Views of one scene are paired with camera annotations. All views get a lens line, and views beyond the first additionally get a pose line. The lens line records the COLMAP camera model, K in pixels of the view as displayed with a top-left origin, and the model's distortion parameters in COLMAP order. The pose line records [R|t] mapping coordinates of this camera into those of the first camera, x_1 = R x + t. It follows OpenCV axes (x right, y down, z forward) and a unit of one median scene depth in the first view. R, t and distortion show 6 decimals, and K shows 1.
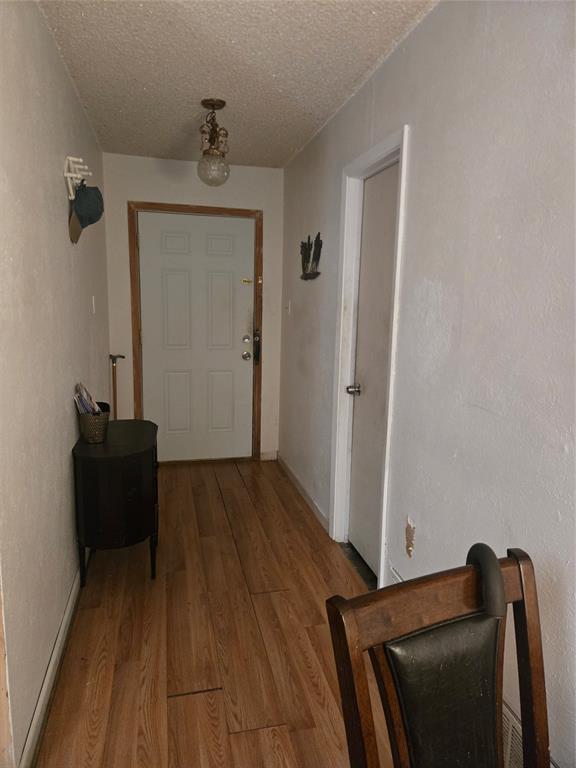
lens RADIAL K [[520.4, 0, 287.6], [0, 520.4, 384.5], [0, 0, 1]] dist [0.067856, -0.062305]
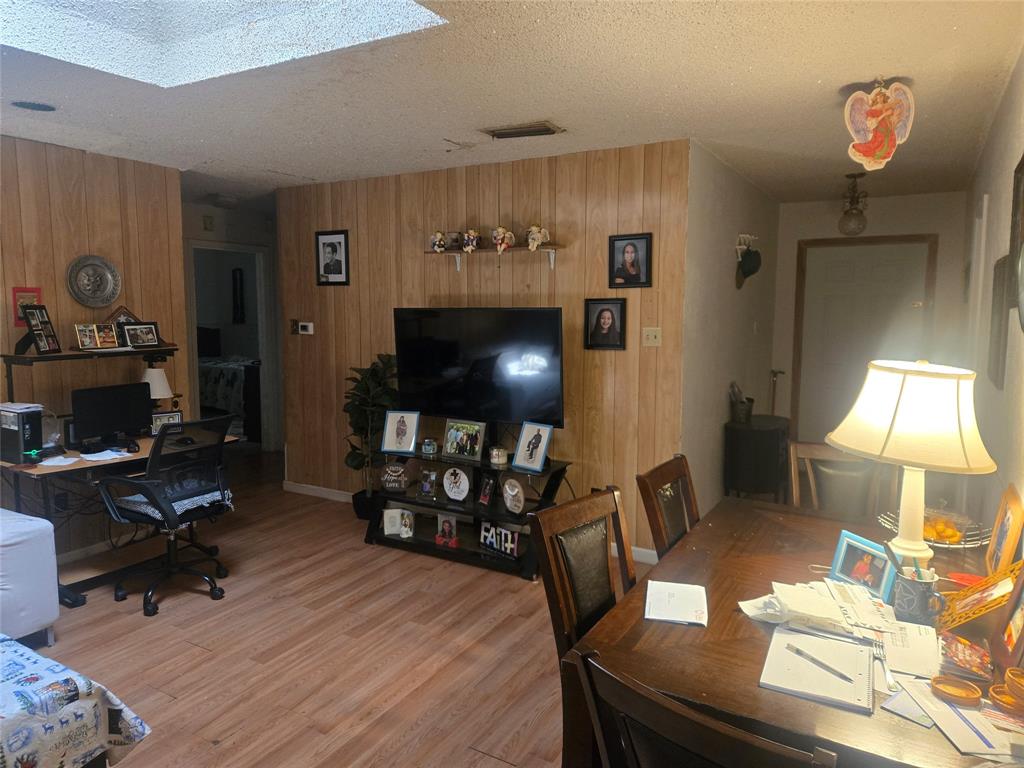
lens RADIAL K [[693.9, 0, 515.7], [0, 693.9, 375.8], [0, 0, 1]] dist [0.067856, -0.062305]
pose [[0.736398, 0.048393, -0.674816, 0.468594], [-0.101239, 0.994090, -0.039189, 0.119168], [0.668931, 0.097177, 0.736945, -0.845328]]
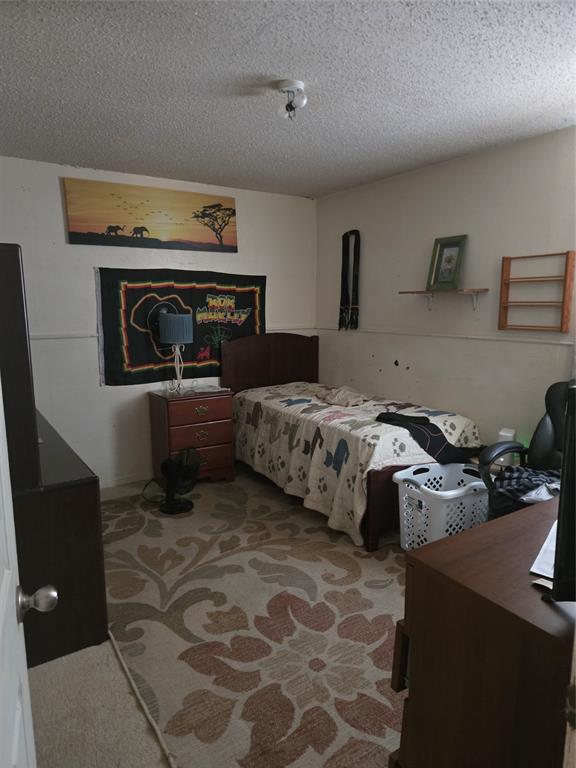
lens RADIAL K [[520.4, 0, 288.0], [0, 520.4, 384.1], [0, 0, 1]] dist [0.067856, -0.062305]
pose [[0.362489, 0.129991, -0.922878, -1.855527], [-0.145026, 0.986030, 0.081922, -0.103436], [0.920635, 0.104146, 0.376277, 0.195592]]
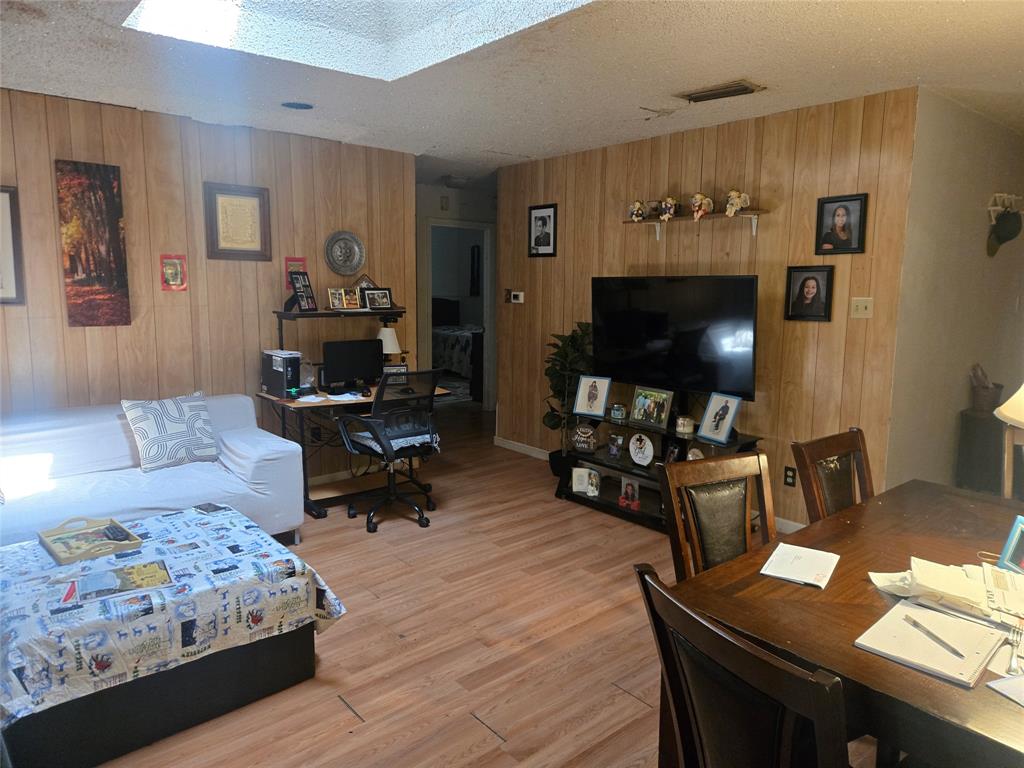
lens RADIAL K [[693.9, 0, 517.0], [0, 693.9, 375.5], [0, 0, 1]] dist [0.067856, -0.062305]
pose [[0.472264, 0.100396, -0.875721, 0.579063], [-0.149364, 0.988240, 0.032746, 0.136183], [0.868710, 0.115337, 0.481706, -0.795800]]
